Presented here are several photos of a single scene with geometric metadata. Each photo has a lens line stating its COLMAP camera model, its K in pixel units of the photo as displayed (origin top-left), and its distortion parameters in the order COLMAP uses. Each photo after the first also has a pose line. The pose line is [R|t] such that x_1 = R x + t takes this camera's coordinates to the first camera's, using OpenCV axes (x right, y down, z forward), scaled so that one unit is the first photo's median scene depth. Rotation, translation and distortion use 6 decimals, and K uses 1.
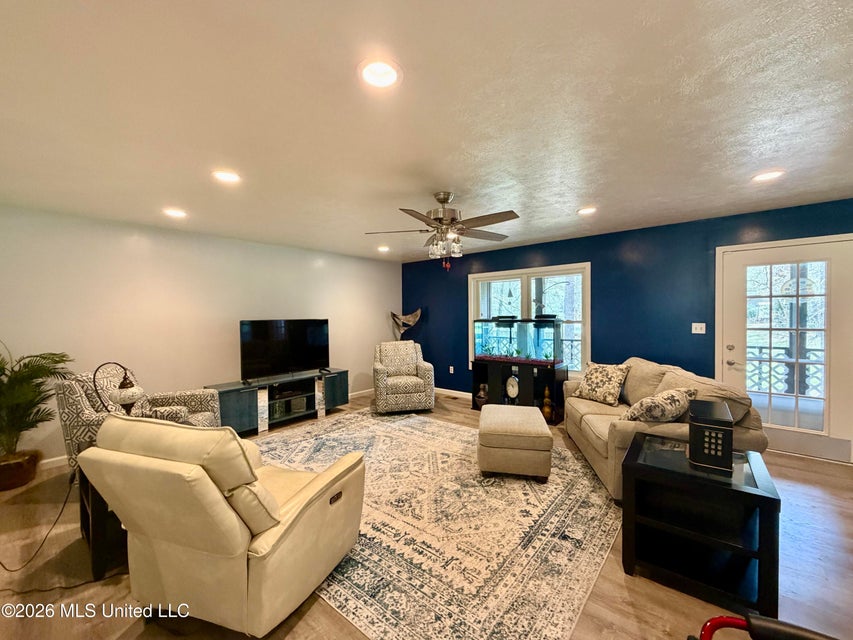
lens RADIAL K [[348.9, 0, 423.5], [0, 348.9, 316.2], [0, 0, 1]] dist [-0.000716, 0.000121]
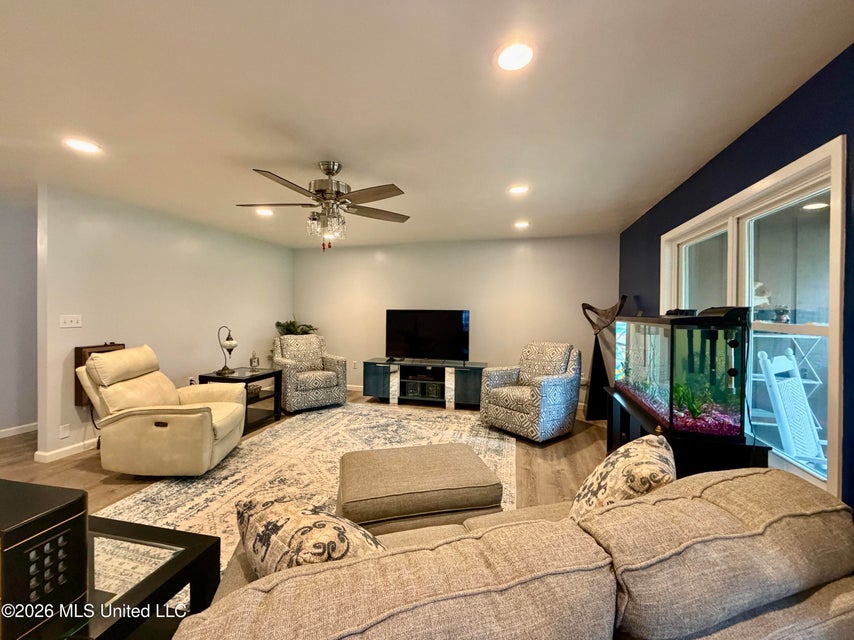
lens RADIAL K [[346.6, 0, 427.3], [0, 346.6, 309.6], [0, 0, 1]] dist [0.001554, 0.000210]
pose [[0.417901, 0.011159, -0.908424, 0.664133], [-0.020122, 0.999793, 0.003024, 0.005366], [0.908270, 0.017015, 0.418039, 0.604095]]
